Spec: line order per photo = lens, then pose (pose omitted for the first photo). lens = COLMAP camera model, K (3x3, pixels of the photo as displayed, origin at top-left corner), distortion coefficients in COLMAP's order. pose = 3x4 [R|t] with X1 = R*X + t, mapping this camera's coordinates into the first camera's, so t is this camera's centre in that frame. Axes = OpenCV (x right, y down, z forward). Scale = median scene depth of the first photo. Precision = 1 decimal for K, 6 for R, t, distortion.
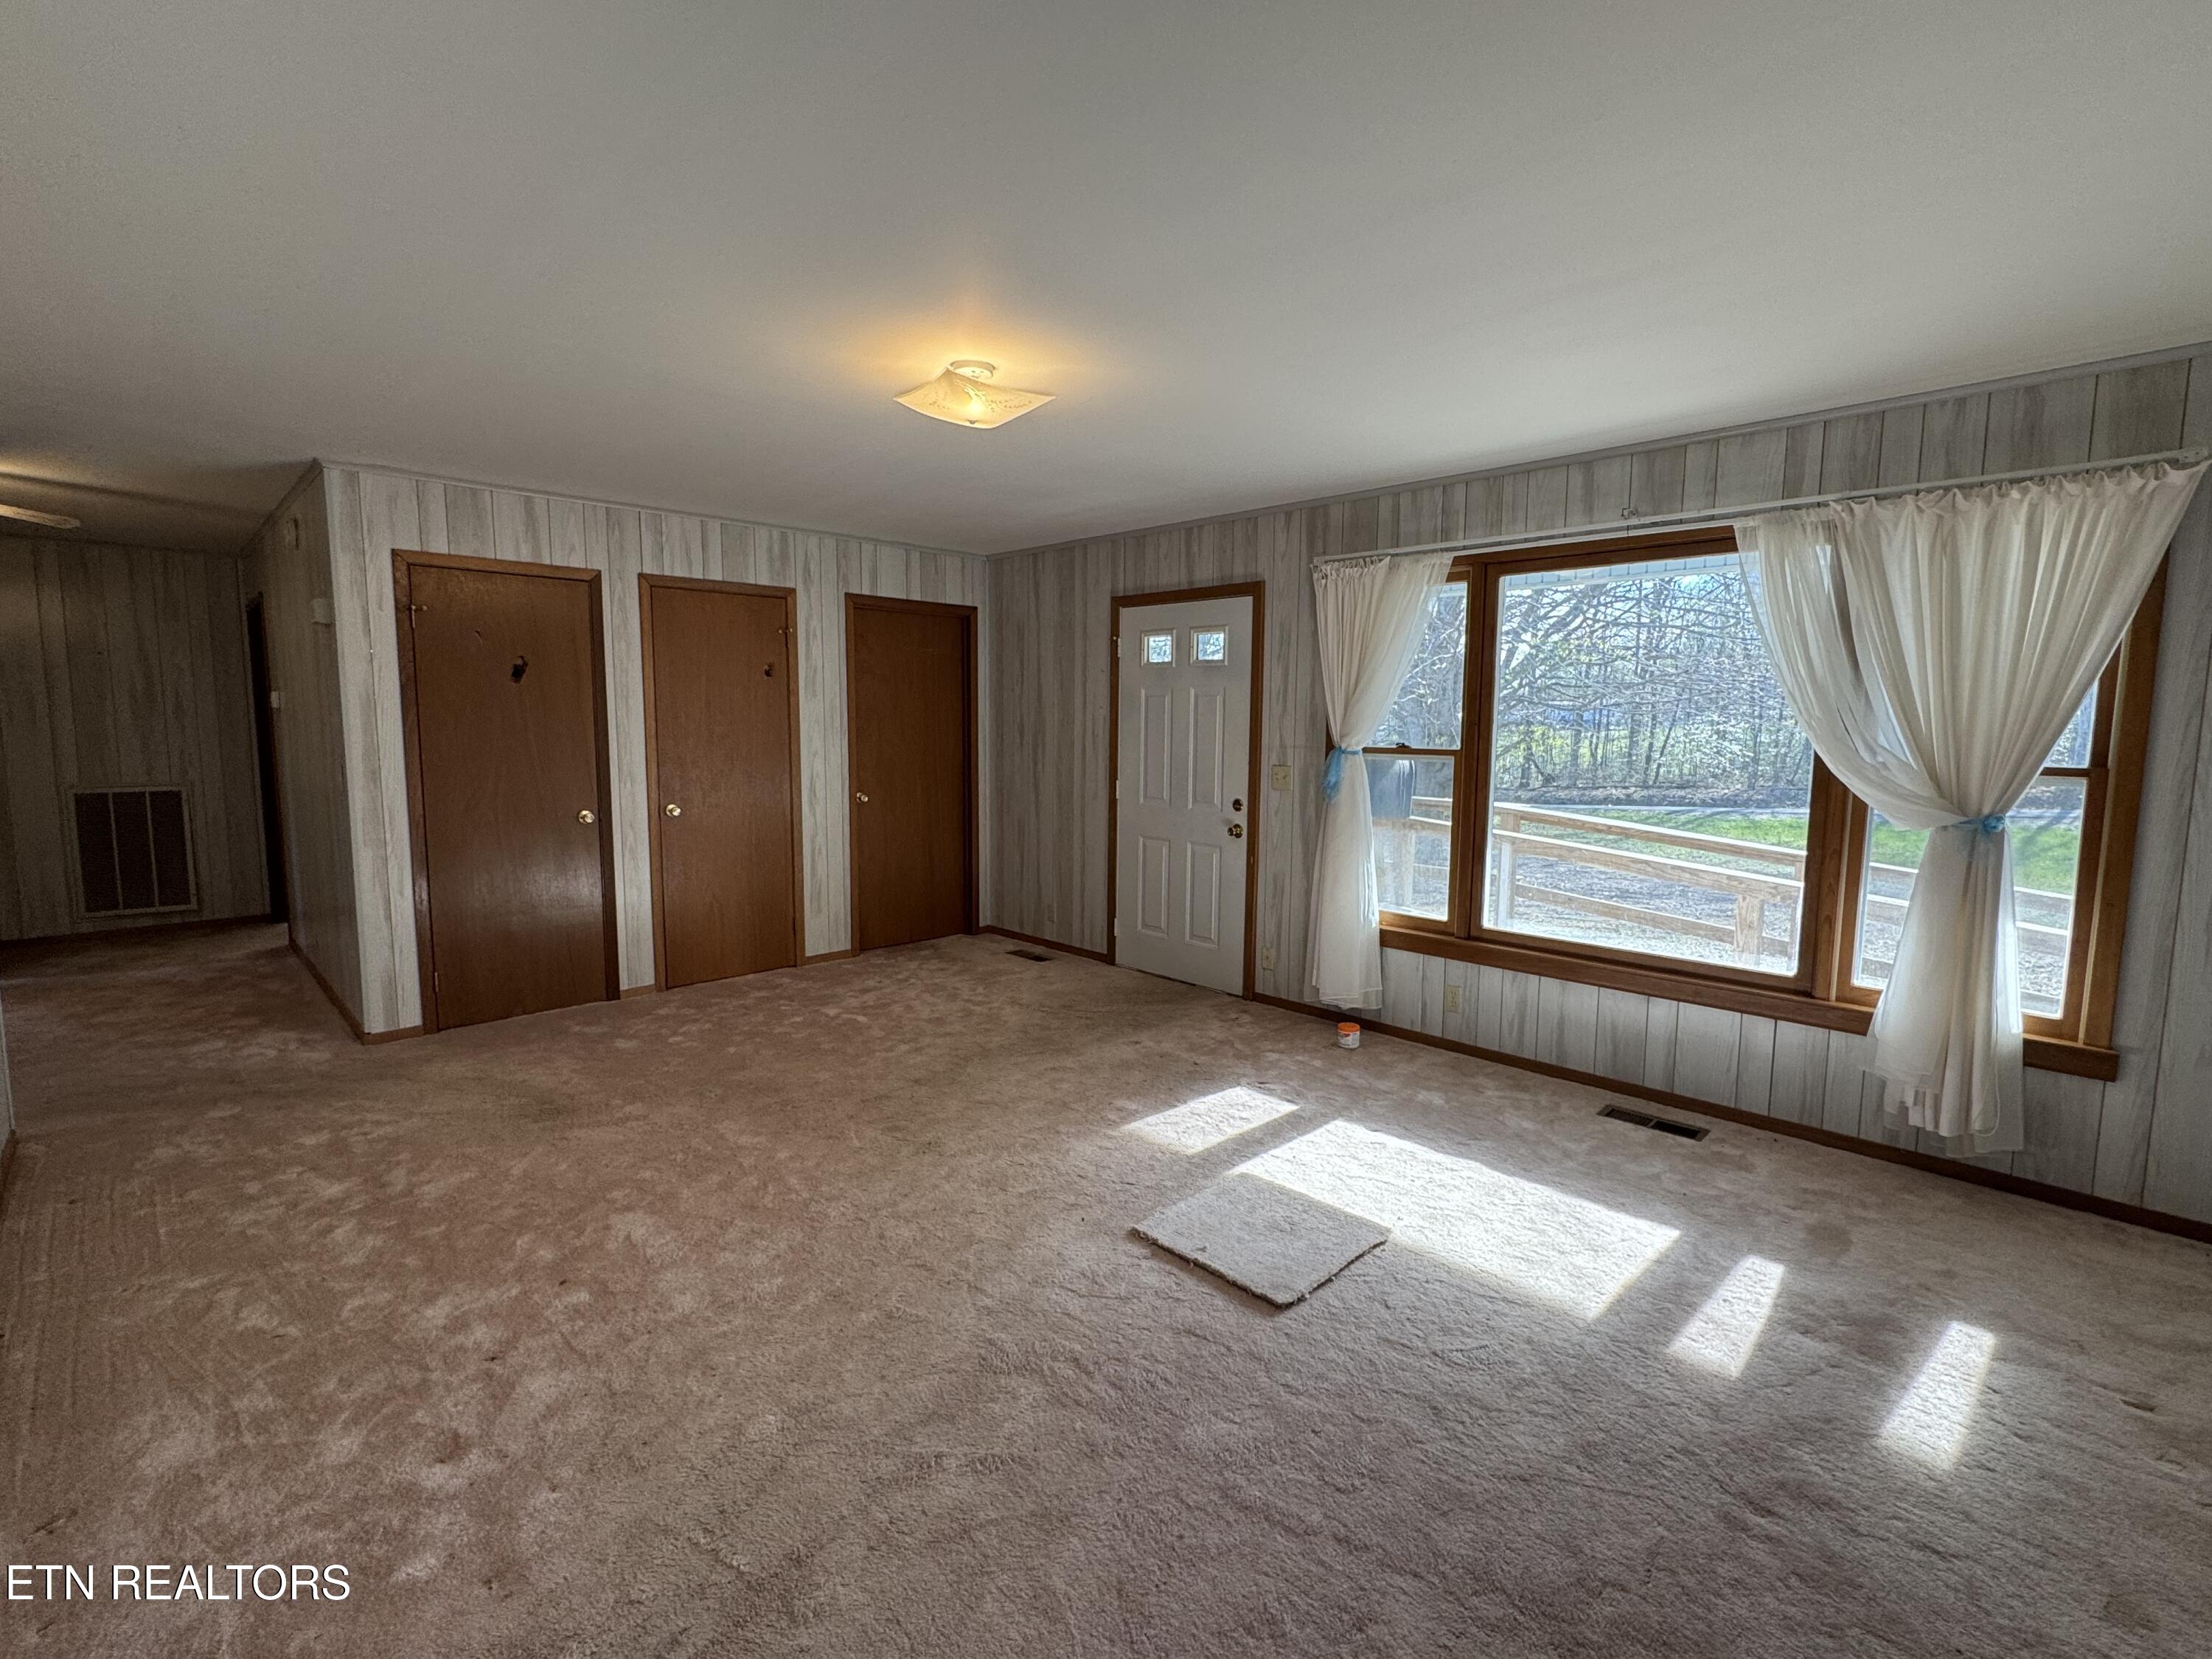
lens RADIAL K [[1012.0, 0, 1106.9], [0, 1012.0, 823.9], [0, 0, 1]] dist [-0.002035, 0.000862]
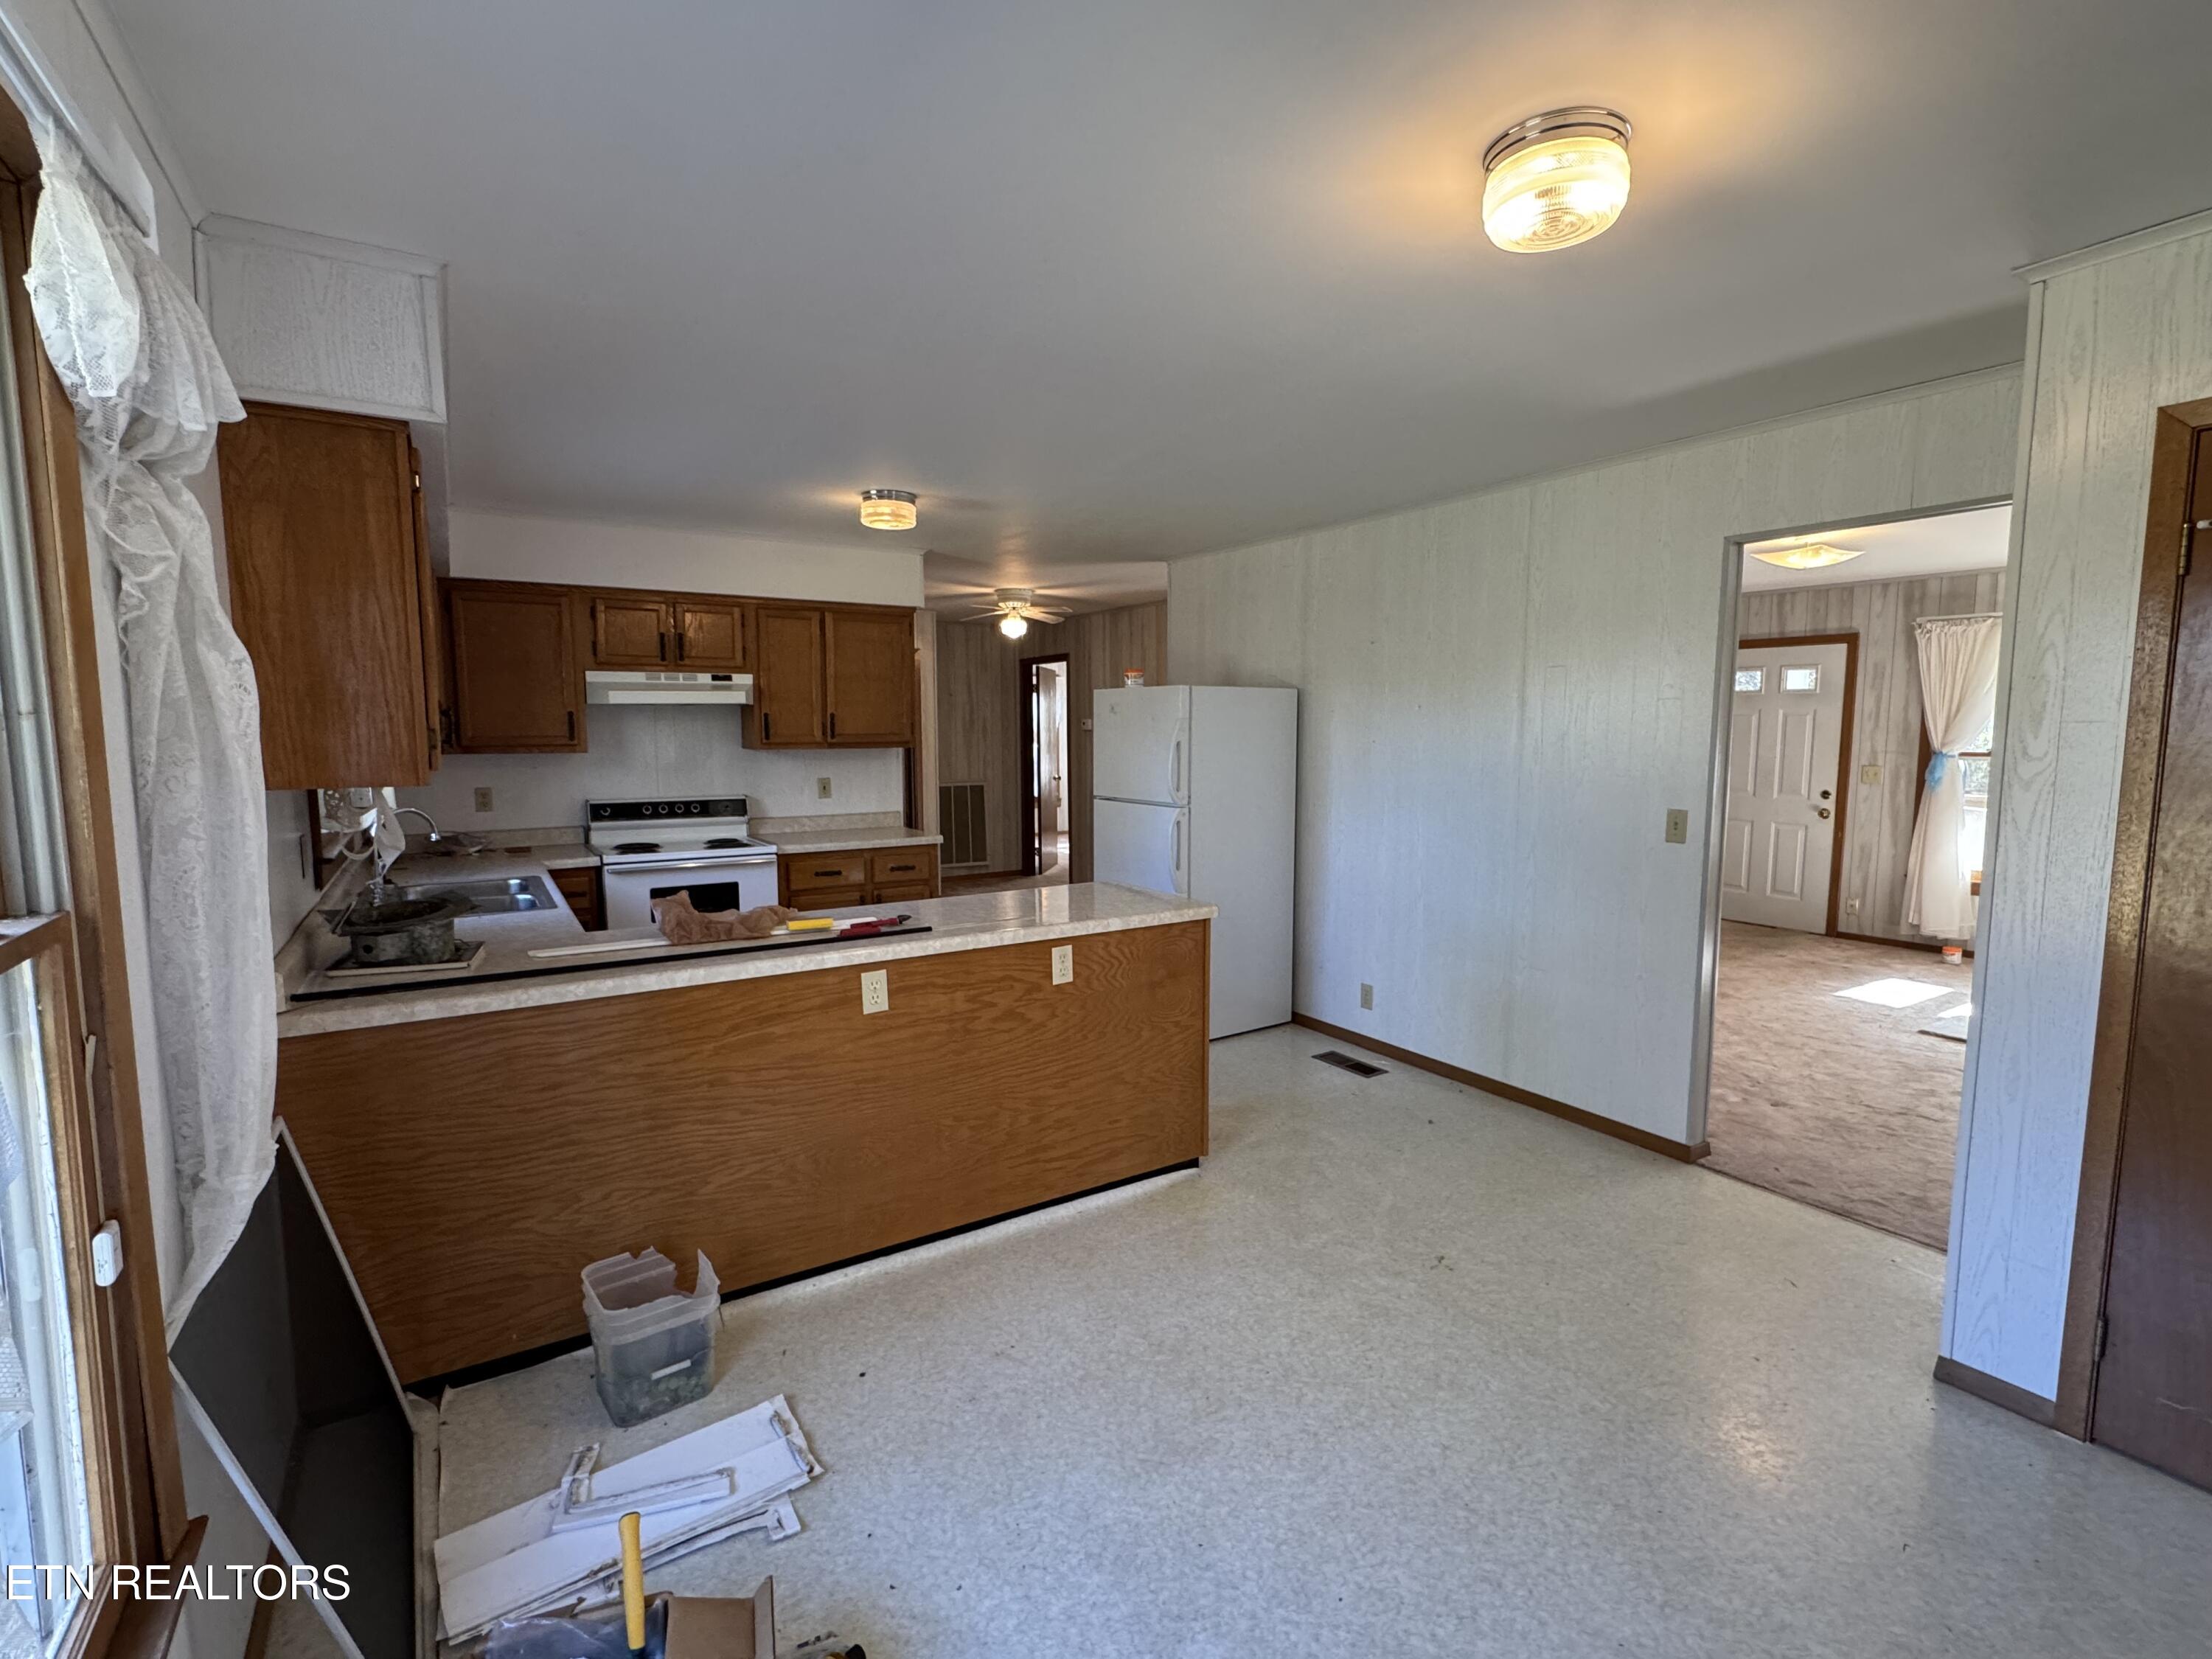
lens RADIAL K [[1012.0, 0, 1105.3], [0, 1012.0, 828.9], [0, 0, 1]] dist [-0.002035, 0.000862]
pose [[0.979805, 0.010706, -0.199670, -0.567724], [-0.011080, 0.999938, -0.000756, 0.040531], [0.199650, 0.002953, 0.979863, -0.554956]]
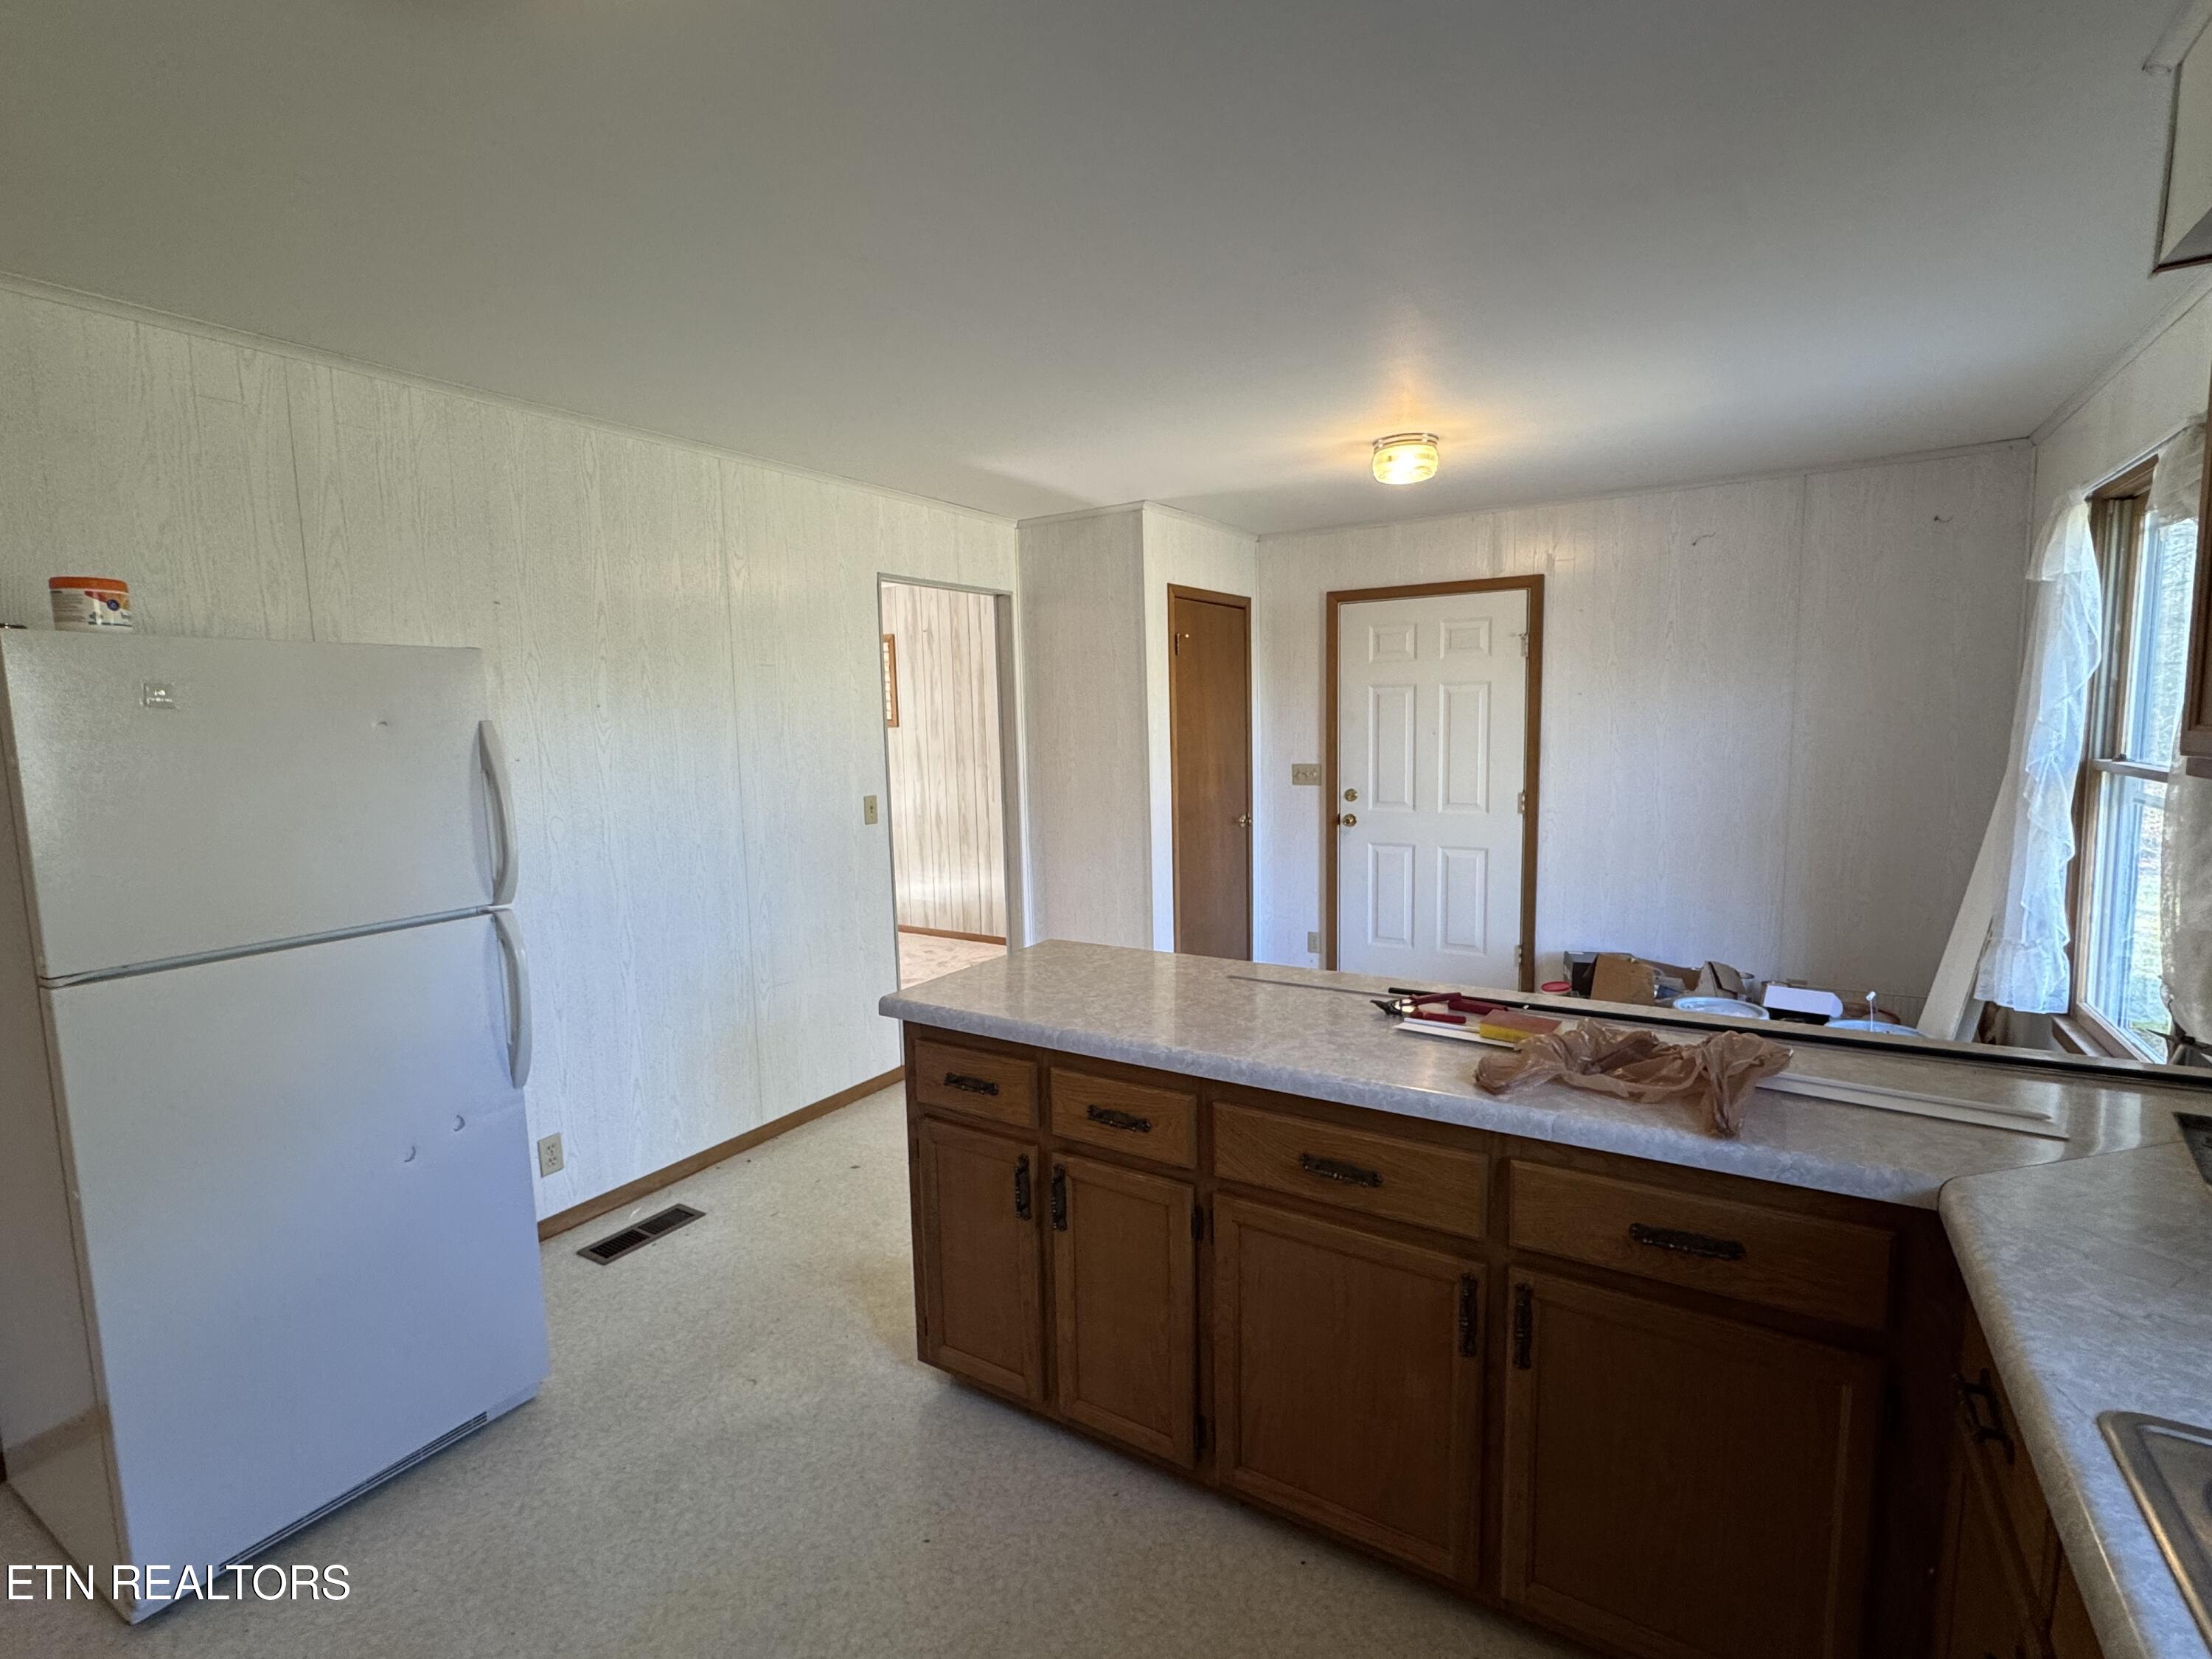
lens RADIAL K [[1012.0, 0, 1111.3], [0, 1012.0, 831.1], [0, 0, 1]] dist [-0.002035, 0.000862]
pose [[-0.235729, -0.111952, 0.965349, -1.955837], [0.121235, 0.982195, 0.143510, -0.156681], [-0.964227, 0.150864, -0.217959, 1.204986]]
